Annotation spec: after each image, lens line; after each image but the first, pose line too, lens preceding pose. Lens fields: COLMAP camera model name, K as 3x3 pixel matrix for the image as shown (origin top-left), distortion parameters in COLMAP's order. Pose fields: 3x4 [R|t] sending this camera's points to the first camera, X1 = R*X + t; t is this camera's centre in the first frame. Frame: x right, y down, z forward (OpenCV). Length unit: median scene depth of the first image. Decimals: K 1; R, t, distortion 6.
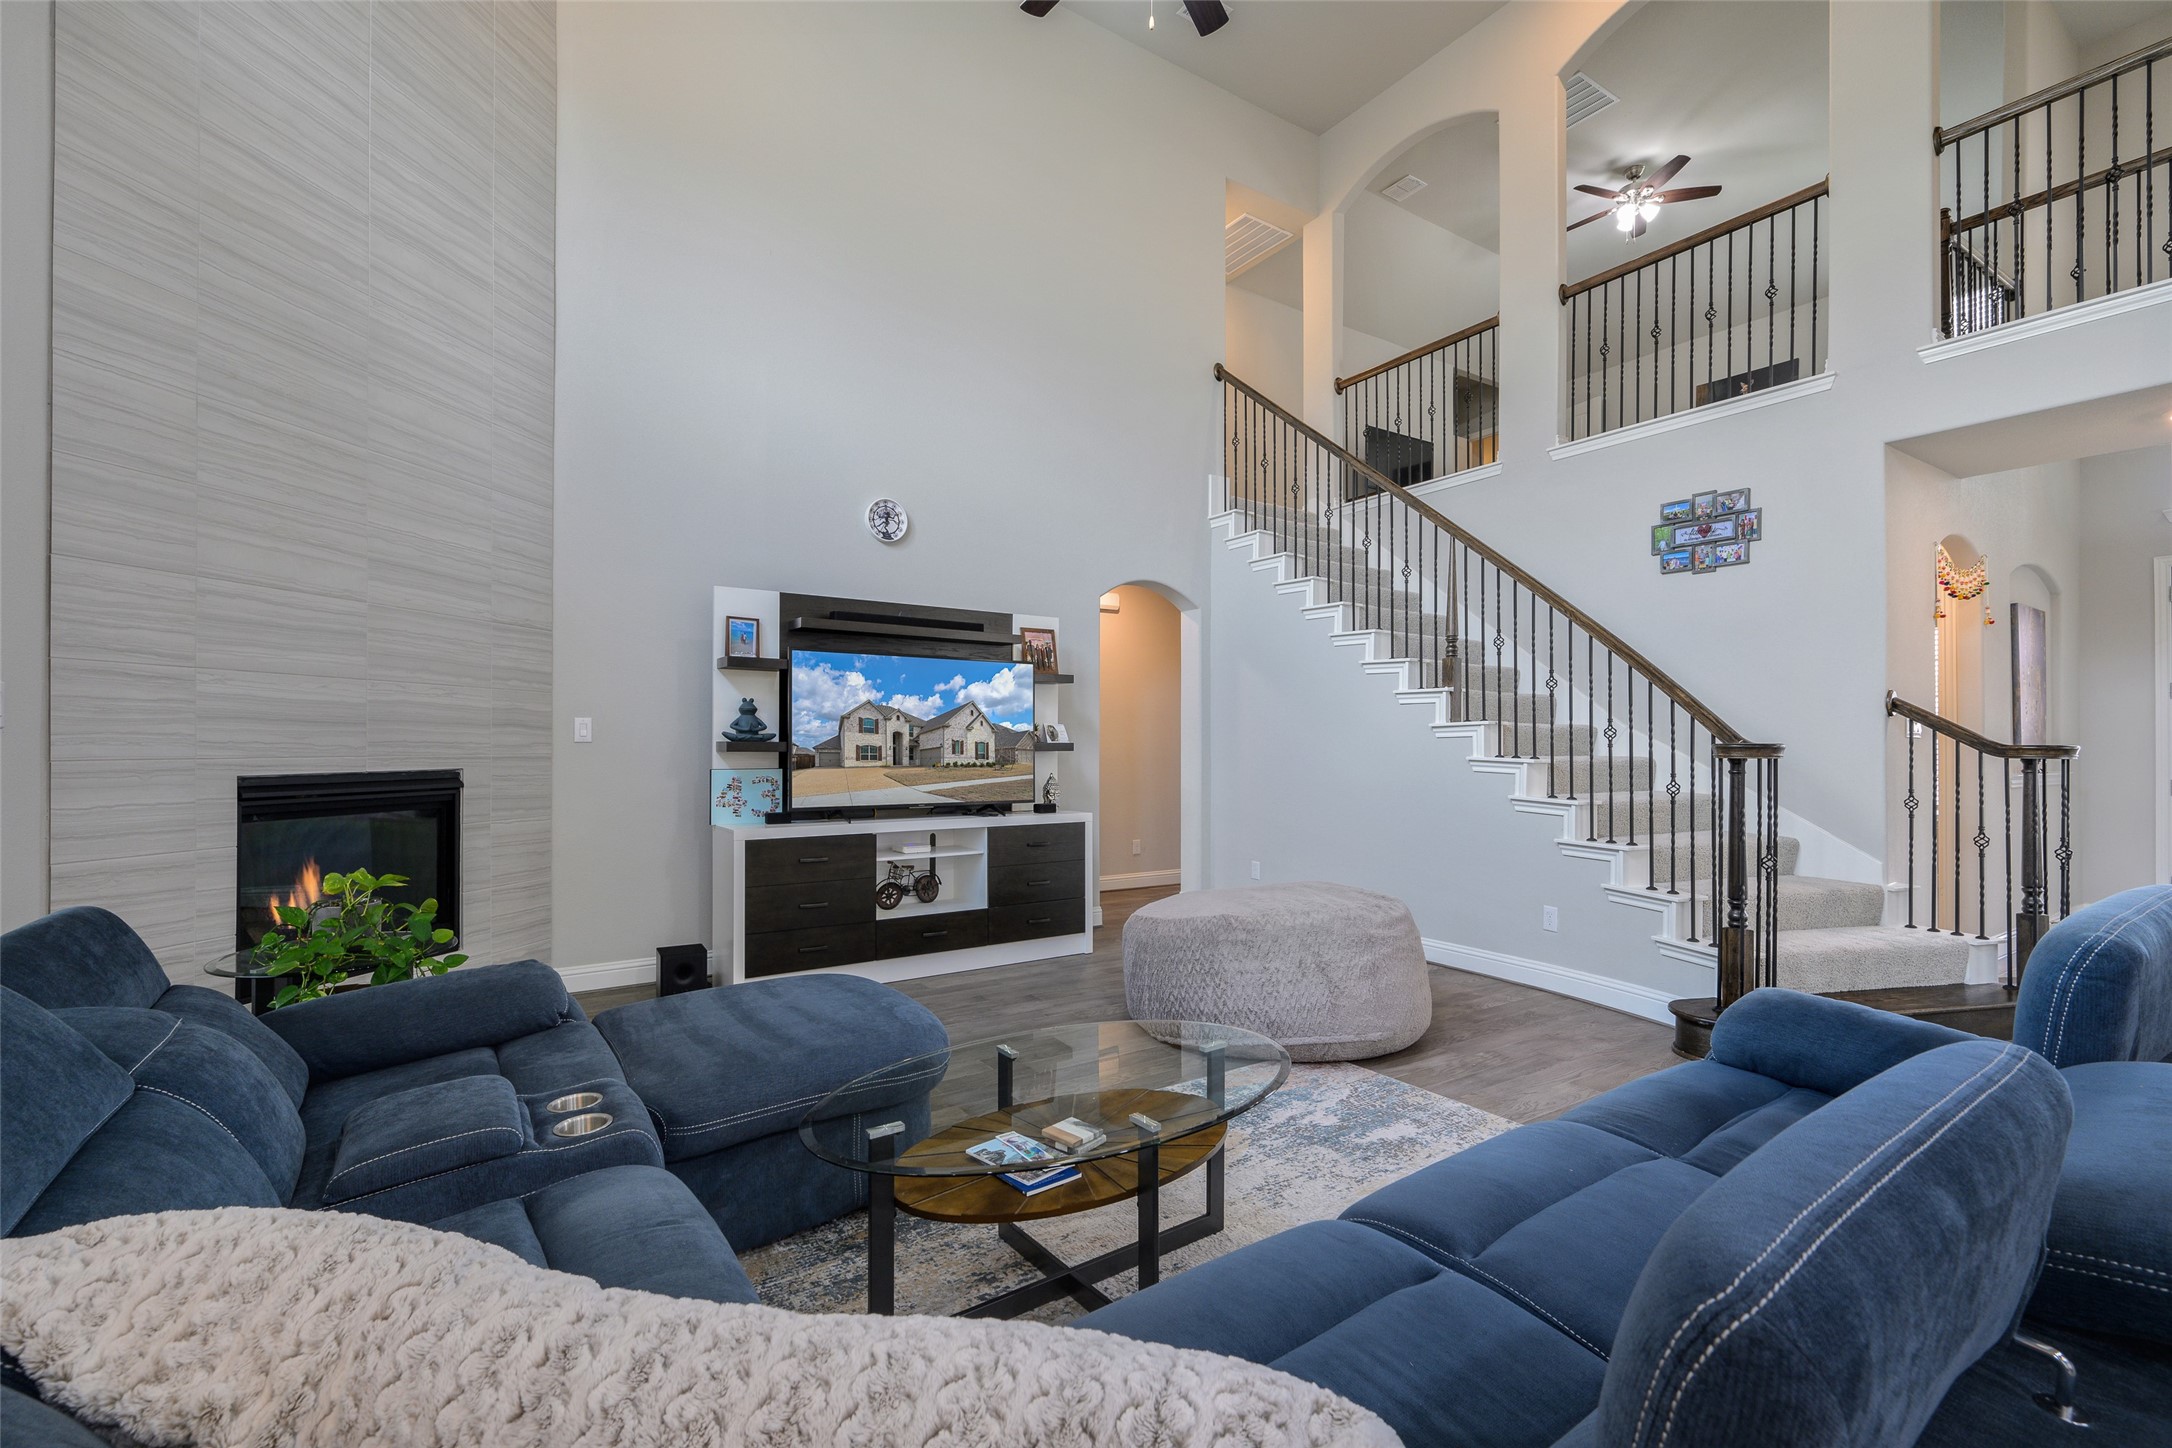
lens RADIAL K [[937.2, 0, 1055.4], [0, 937.2, 739.4], [0, 0, 1]] dist [0.001132, -0.000107]
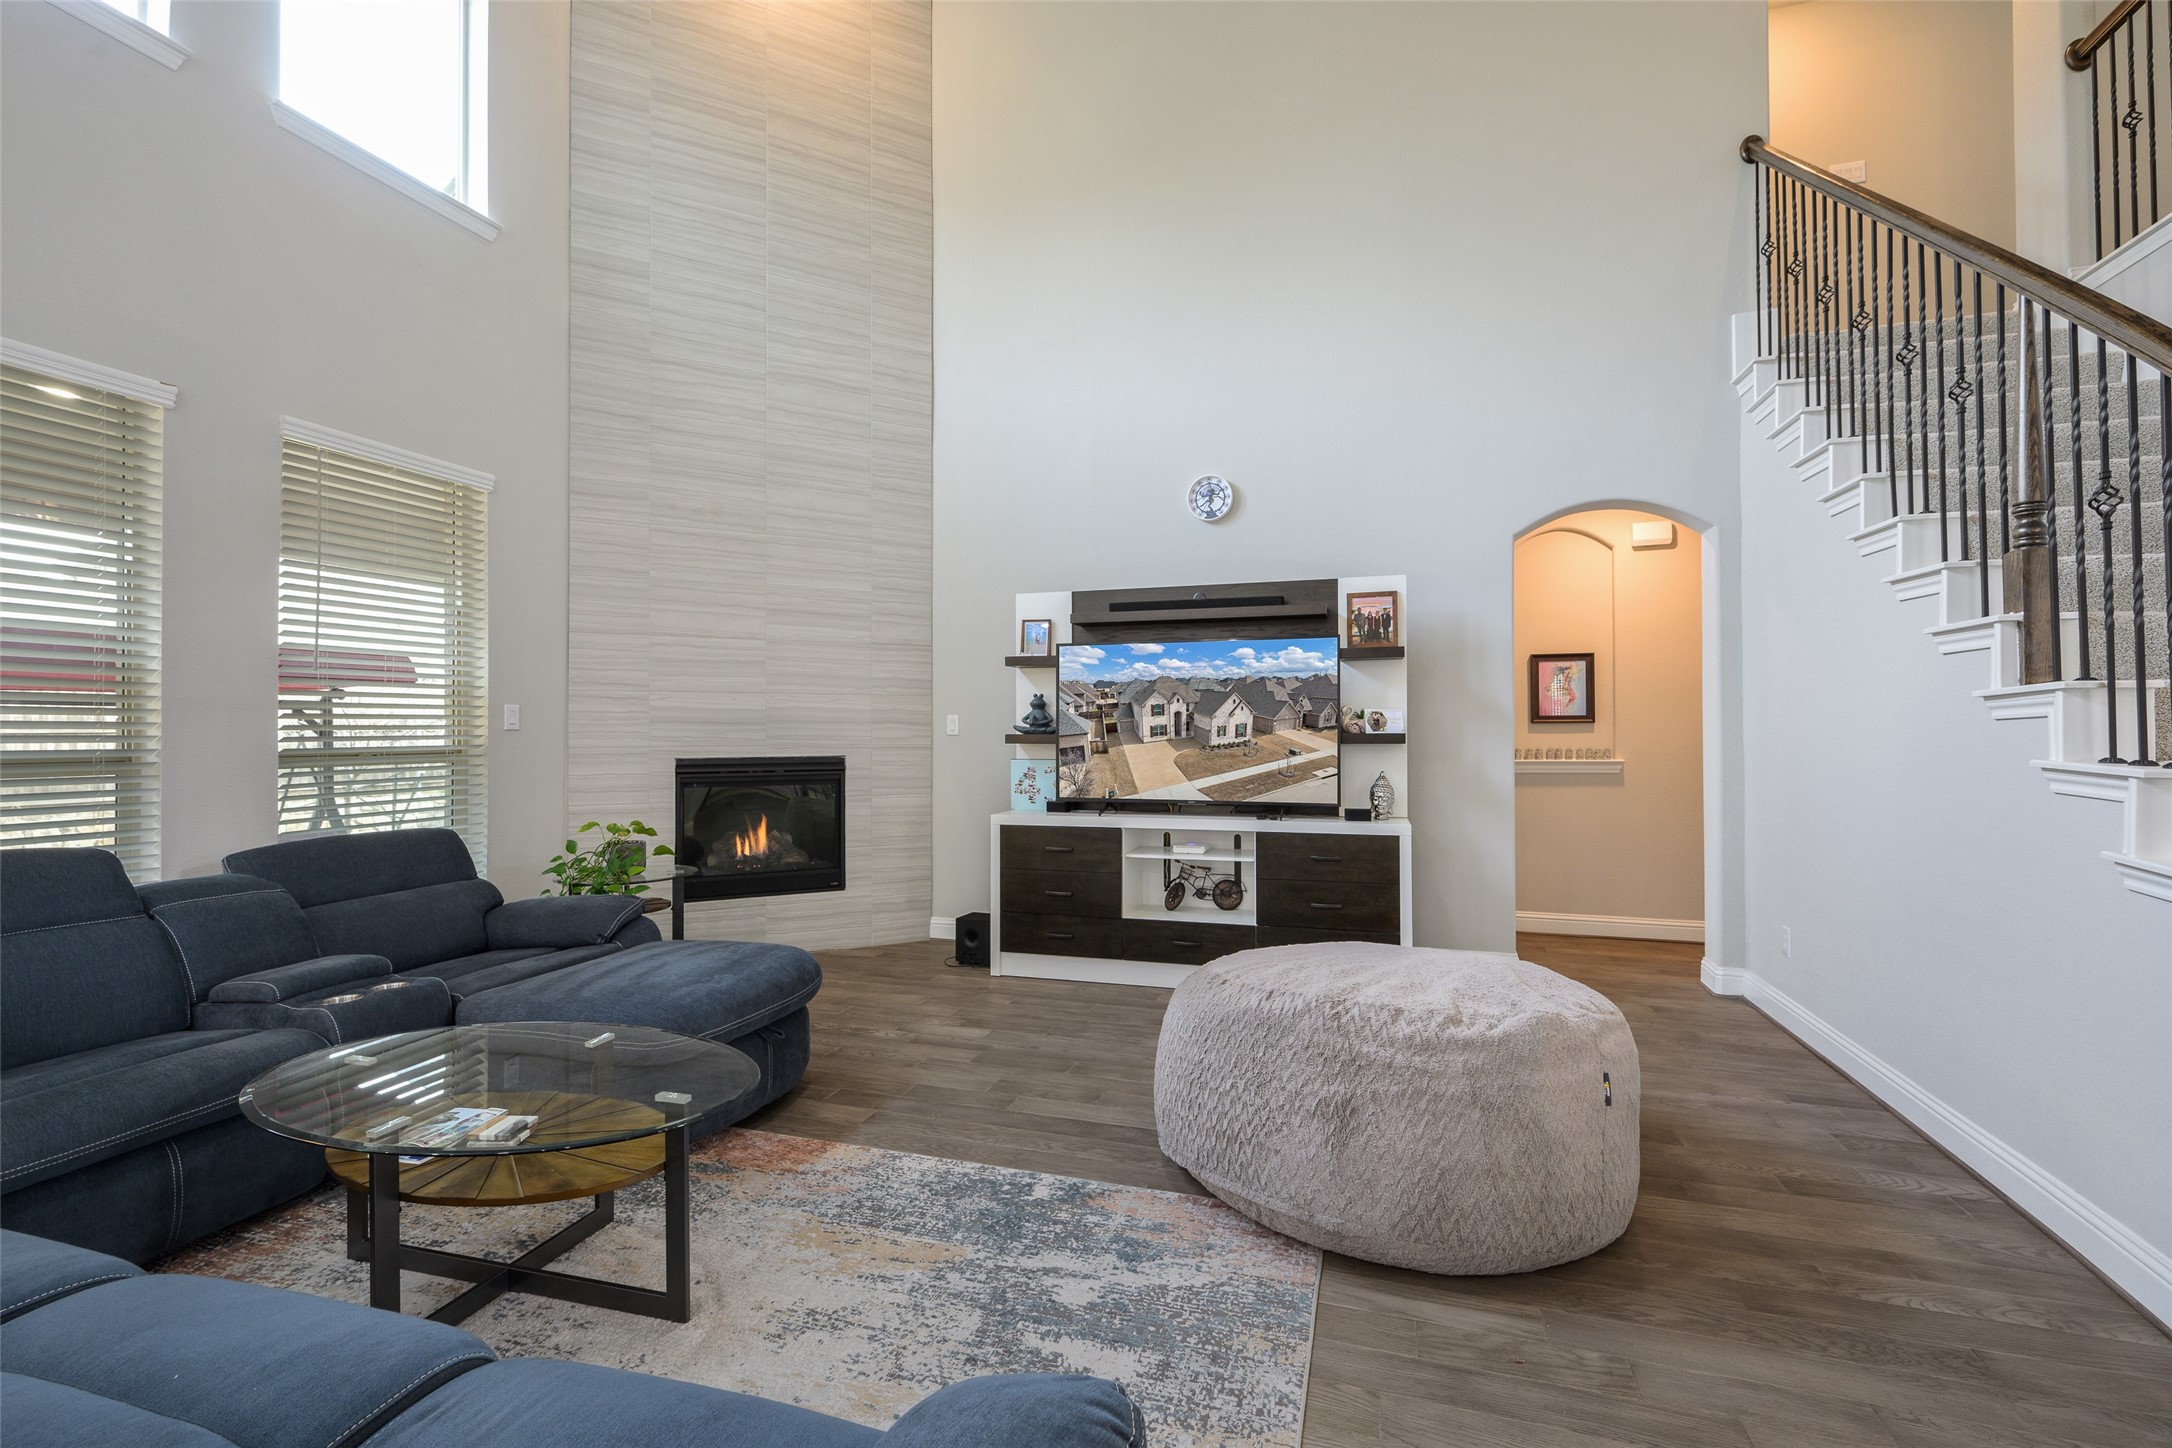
lens RADIAL K [[905.2, 0, 1086.0], [0, 905.2, 724.0], [0, 0, 1]] dist [-0.001230, -0.000331]
pose [[0.640785, -0.012173, -0.767624, 0.524791], [0.008055, 0.999926, -0.009132, 0.000682], [0.767679, -0.000331, 0.640835, 0.386727]]
